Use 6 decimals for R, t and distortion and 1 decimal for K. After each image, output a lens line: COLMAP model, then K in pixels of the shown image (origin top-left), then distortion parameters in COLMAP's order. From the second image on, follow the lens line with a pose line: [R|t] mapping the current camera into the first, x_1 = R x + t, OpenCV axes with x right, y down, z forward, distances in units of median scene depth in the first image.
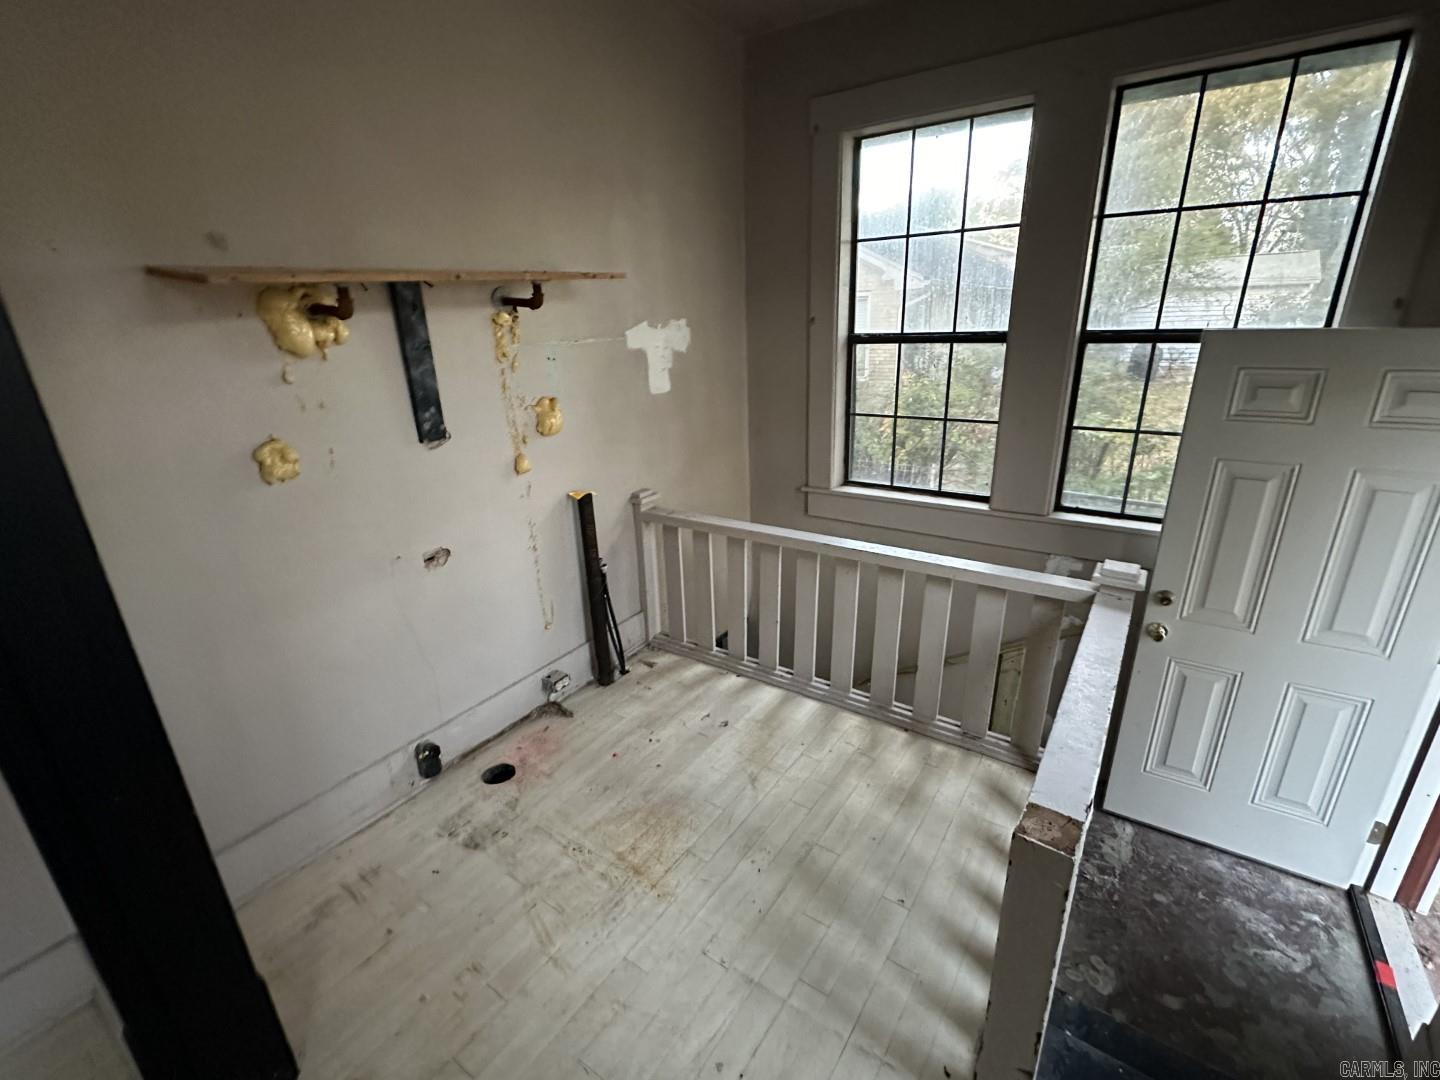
lens RADIAL K [[636.3, 0, 722.2], [0, 636.3, 539.5], [0, 0, 1]] dist [0.001015, -0.000480]
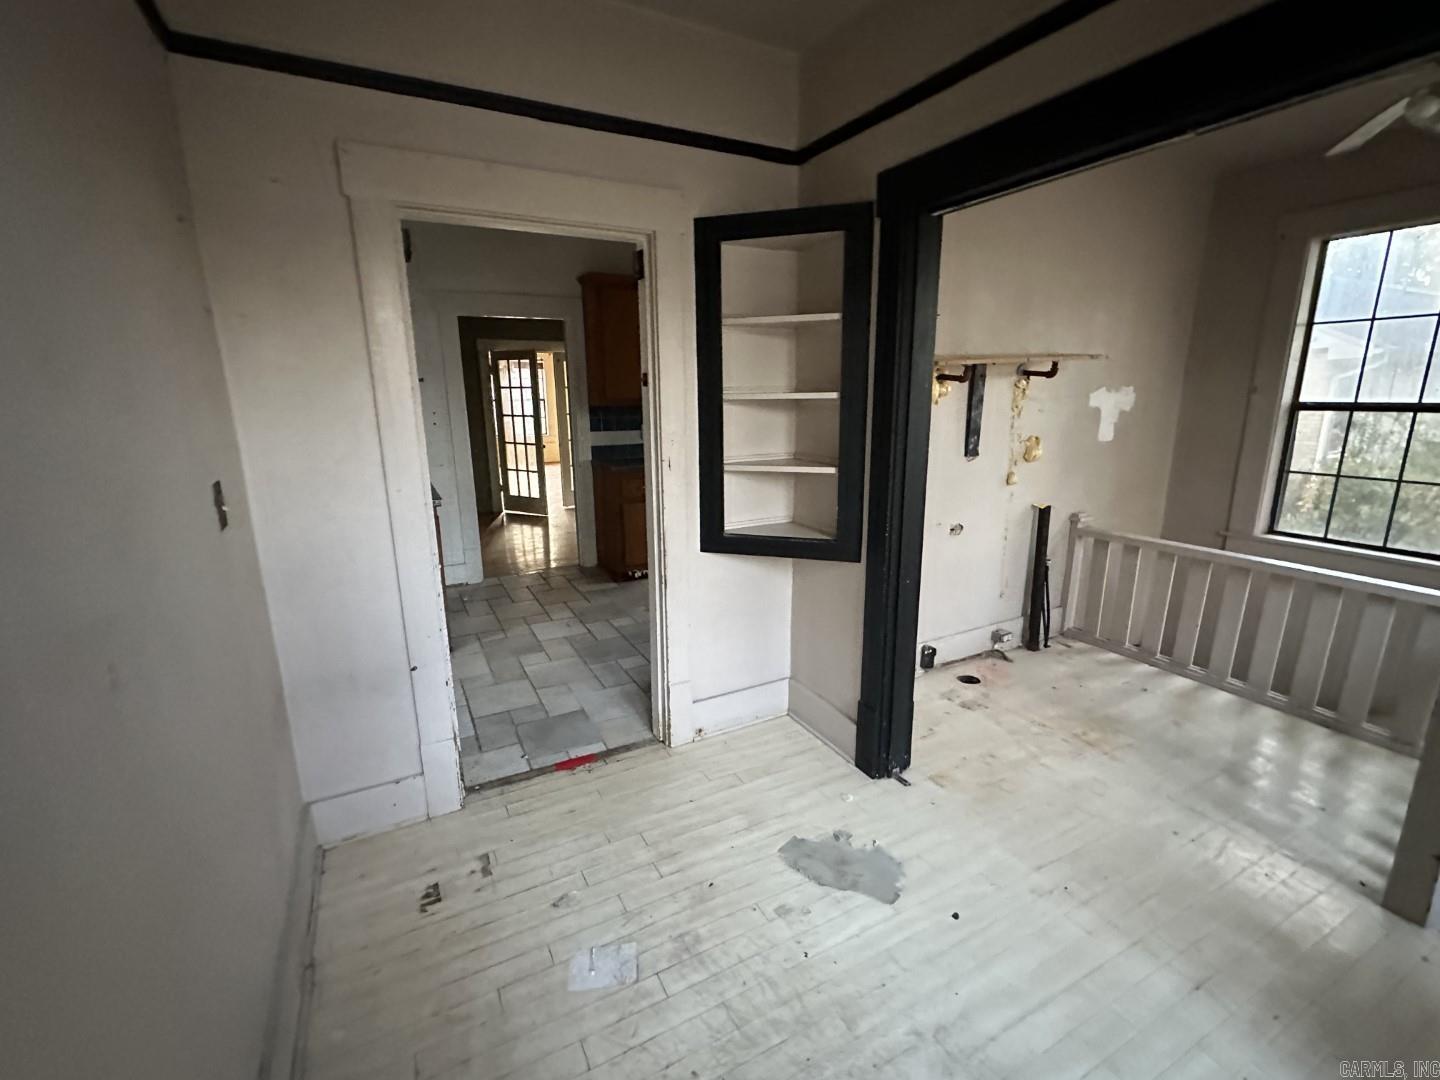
lens RADIAL K [[636.3, 0, 721.3], [0, 636.3, 538.8], [0, 0, 1]] dist [0.001015, -0.000480]
pose [[0.884641, 0.126091, -0.448899, -0.204909], [-0.168122, 0.984239, -0.054856, 0.193221], [0.434907, 0.123998, 0.891897, -0.542600]]
